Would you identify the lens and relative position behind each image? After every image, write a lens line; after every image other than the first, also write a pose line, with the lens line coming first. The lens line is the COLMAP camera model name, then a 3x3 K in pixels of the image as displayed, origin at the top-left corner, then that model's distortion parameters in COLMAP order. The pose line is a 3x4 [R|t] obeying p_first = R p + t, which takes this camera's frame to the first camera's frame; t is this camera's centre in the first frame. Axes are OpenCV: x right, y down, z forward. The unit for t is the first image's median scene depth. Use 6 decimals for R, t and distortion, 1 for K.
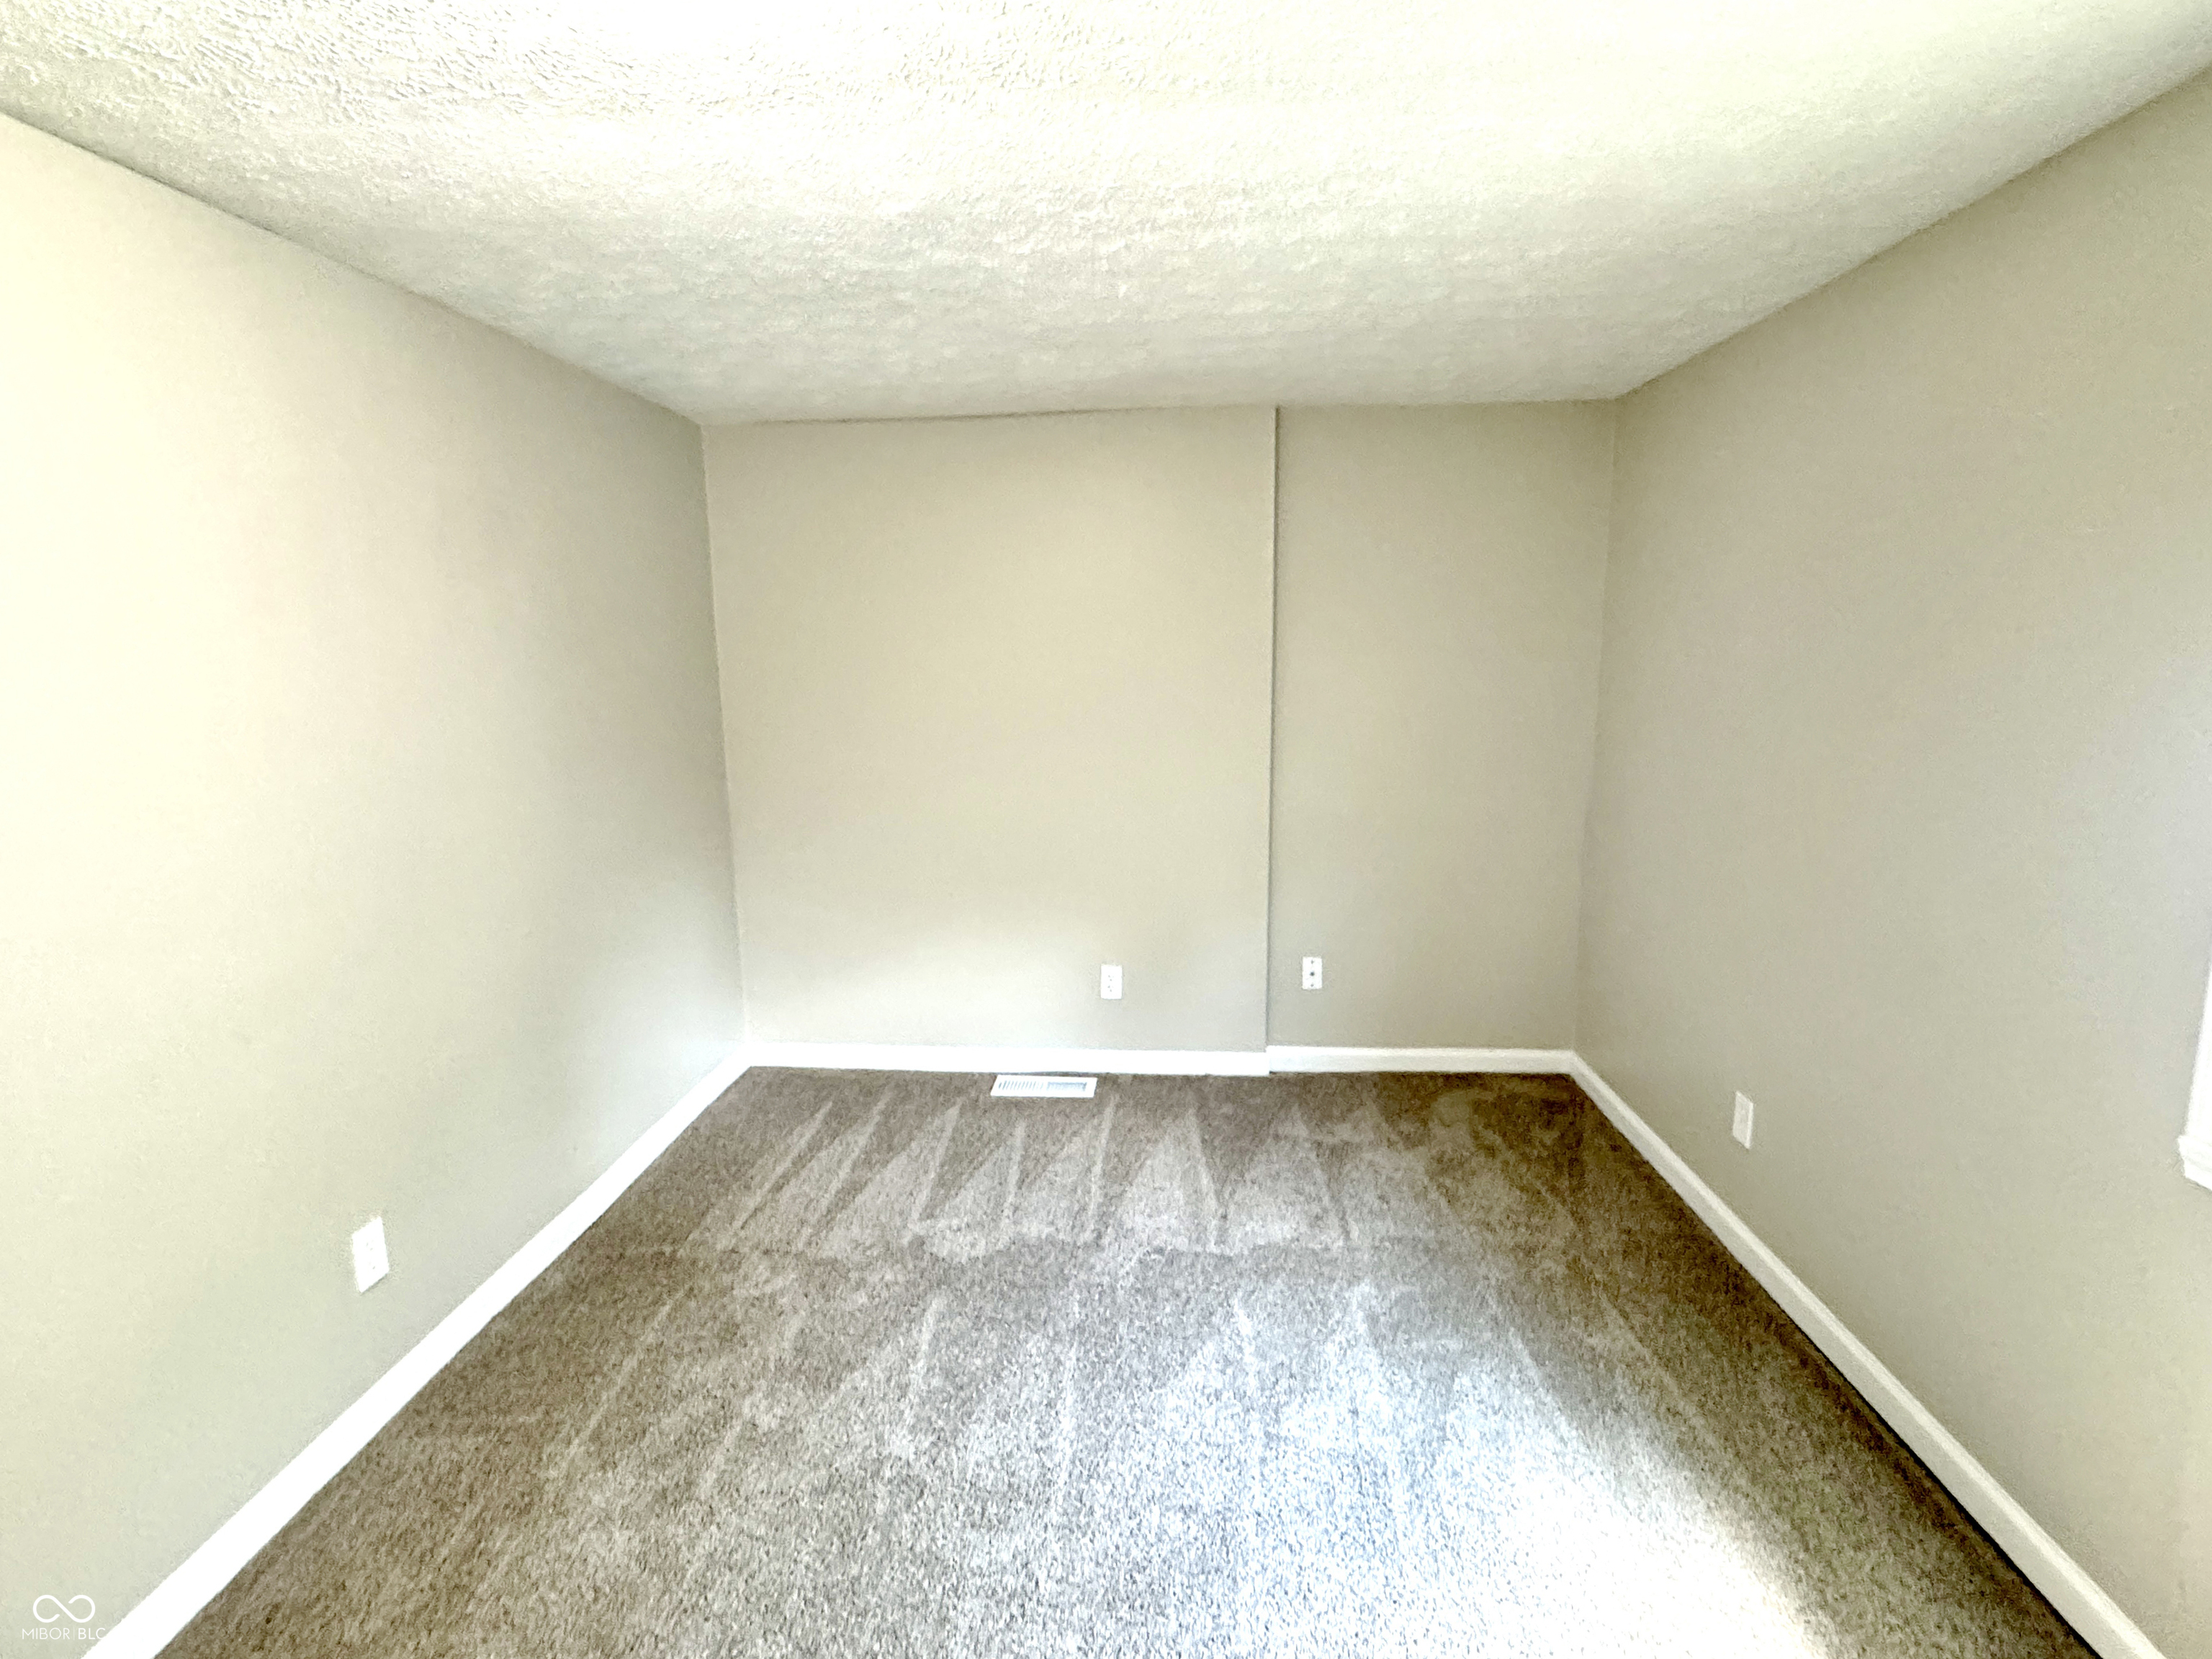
lens RADIAL K [[1119.1, 0, 1106.0], [0, 1119.1, 829.5], [0, 0, 1]] dist [-0.002741, -0.000378]
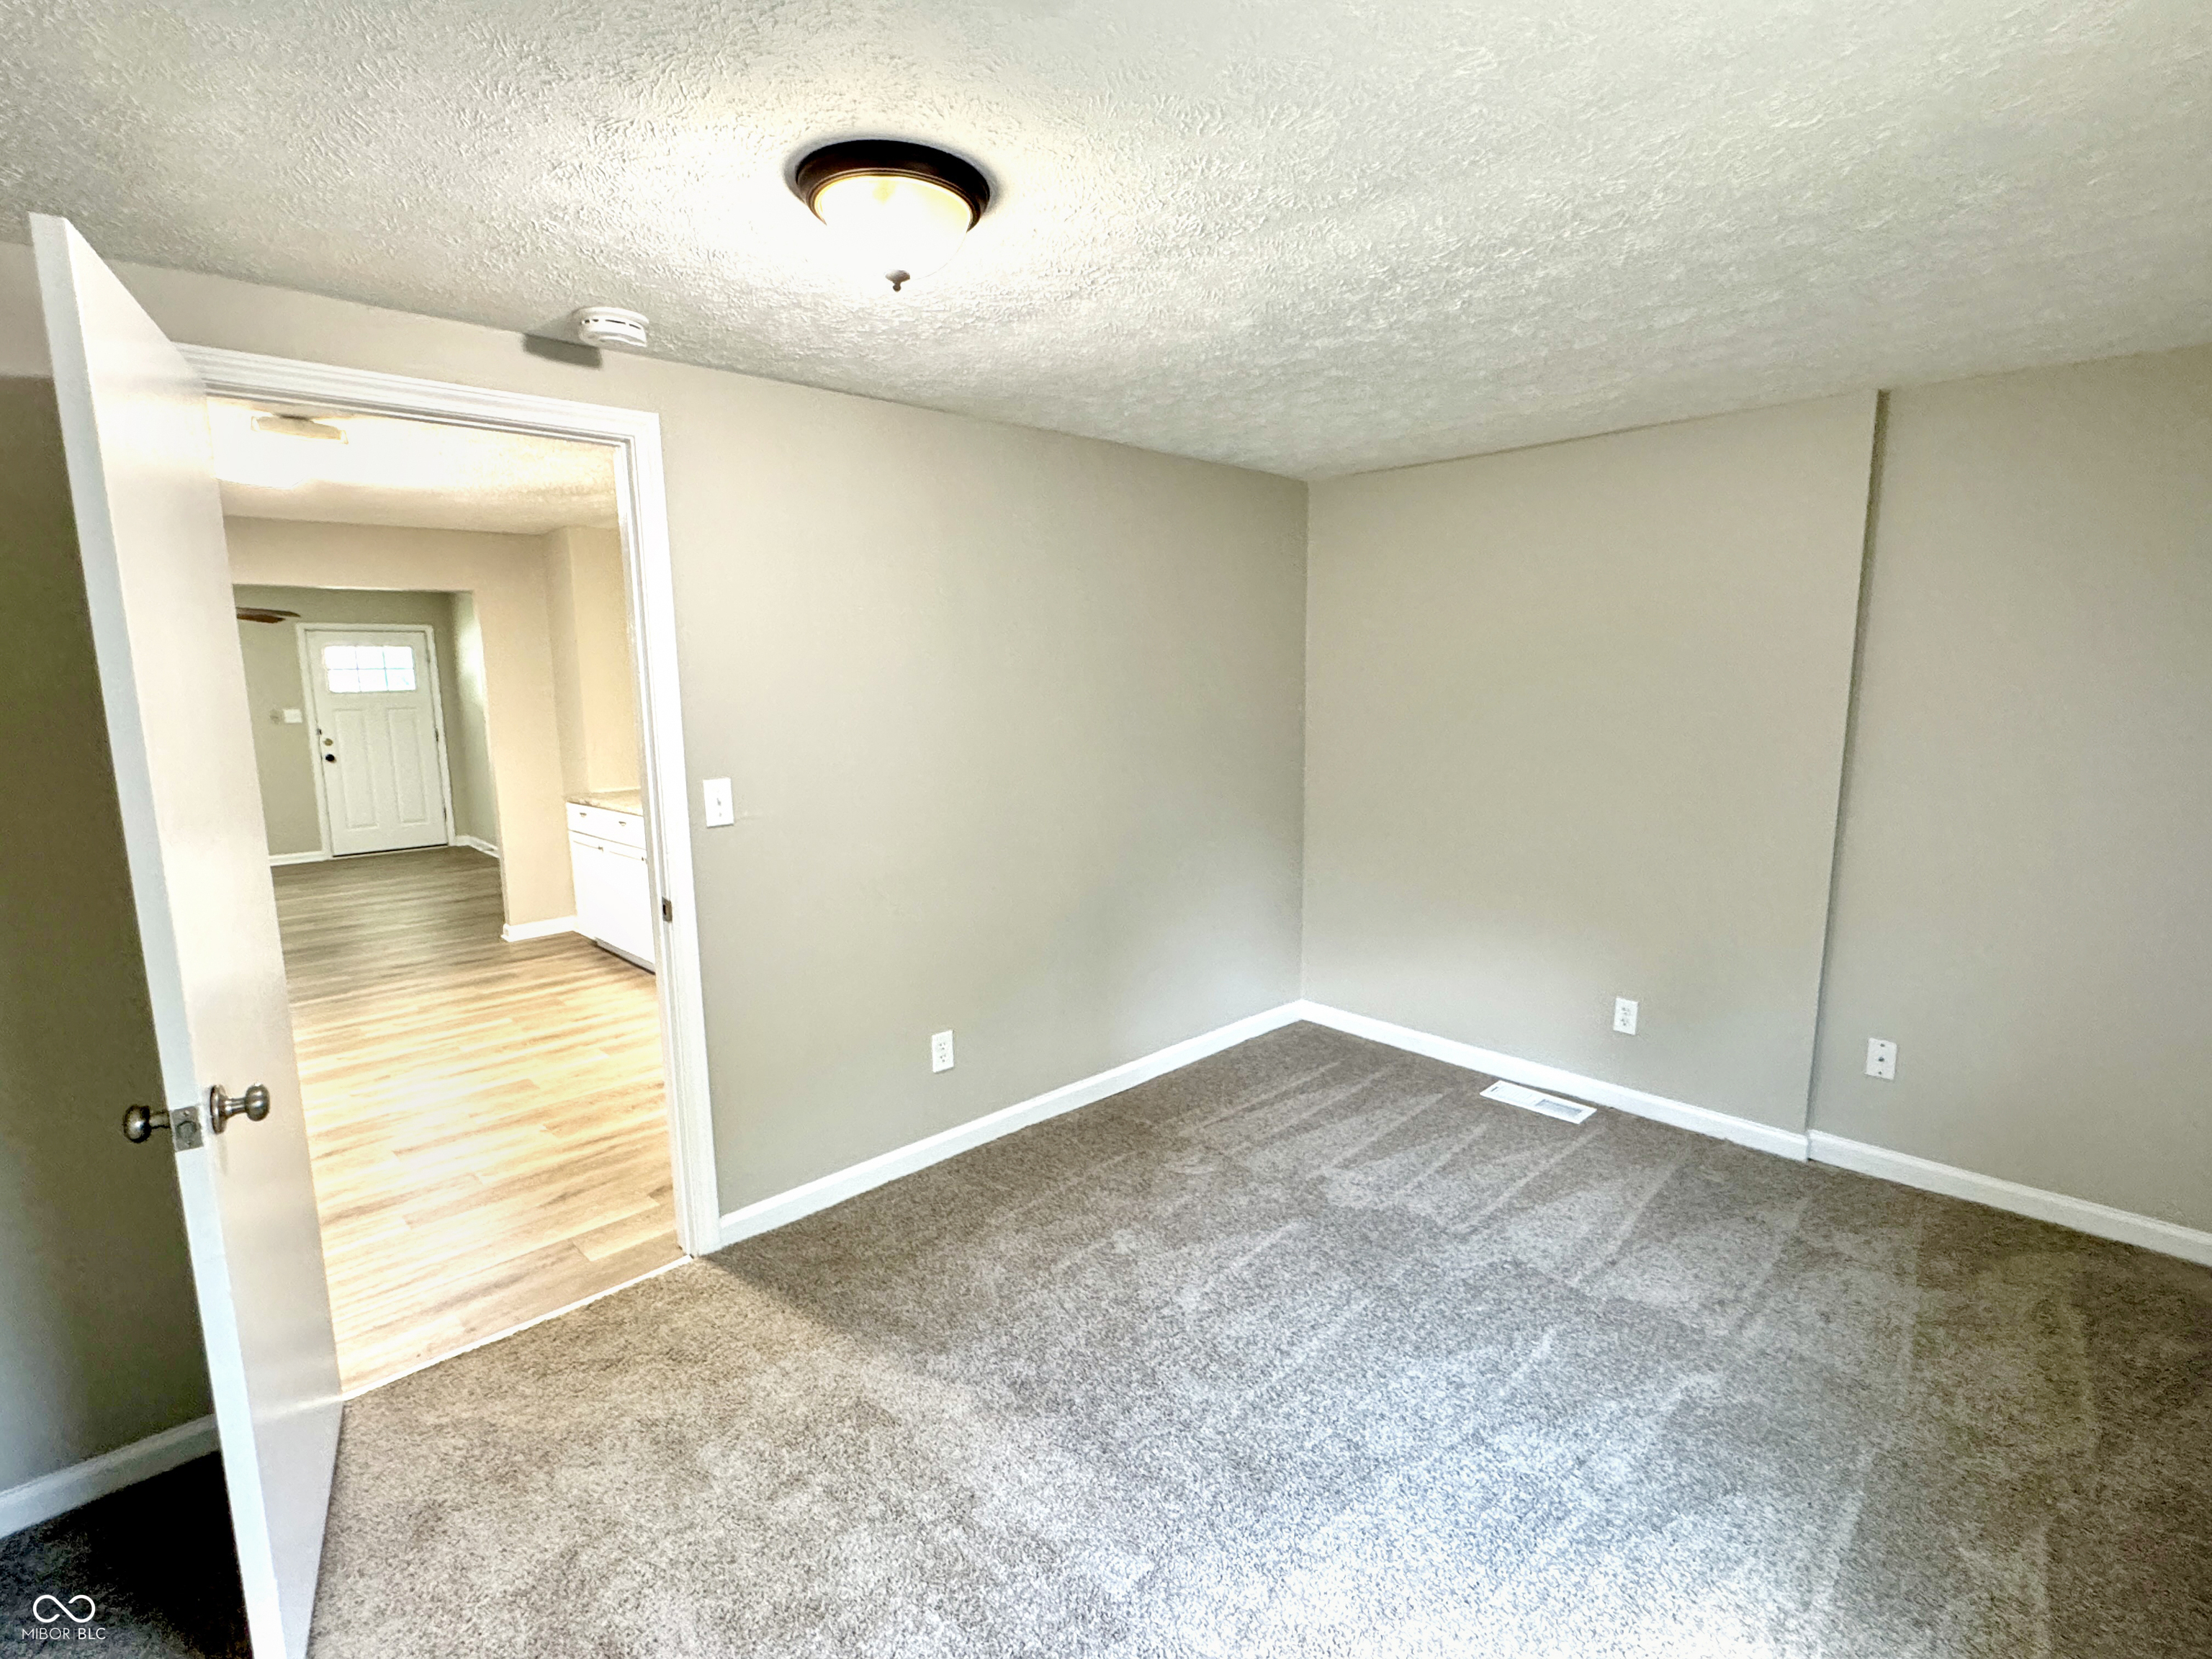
lens RADIAL K [[1059.2, 0, 1100.3], [0, 1059.2, 830.6], [0, 0, 1]] dist [-0.003612, 0.000980]
pose [[0.739748, 0.107325, -0.664270, 0.359534], [-0.110571, 0.993167, 0.037330, -0.009748], [0.663738, 0.045834, 0.746560, 0.008336]]
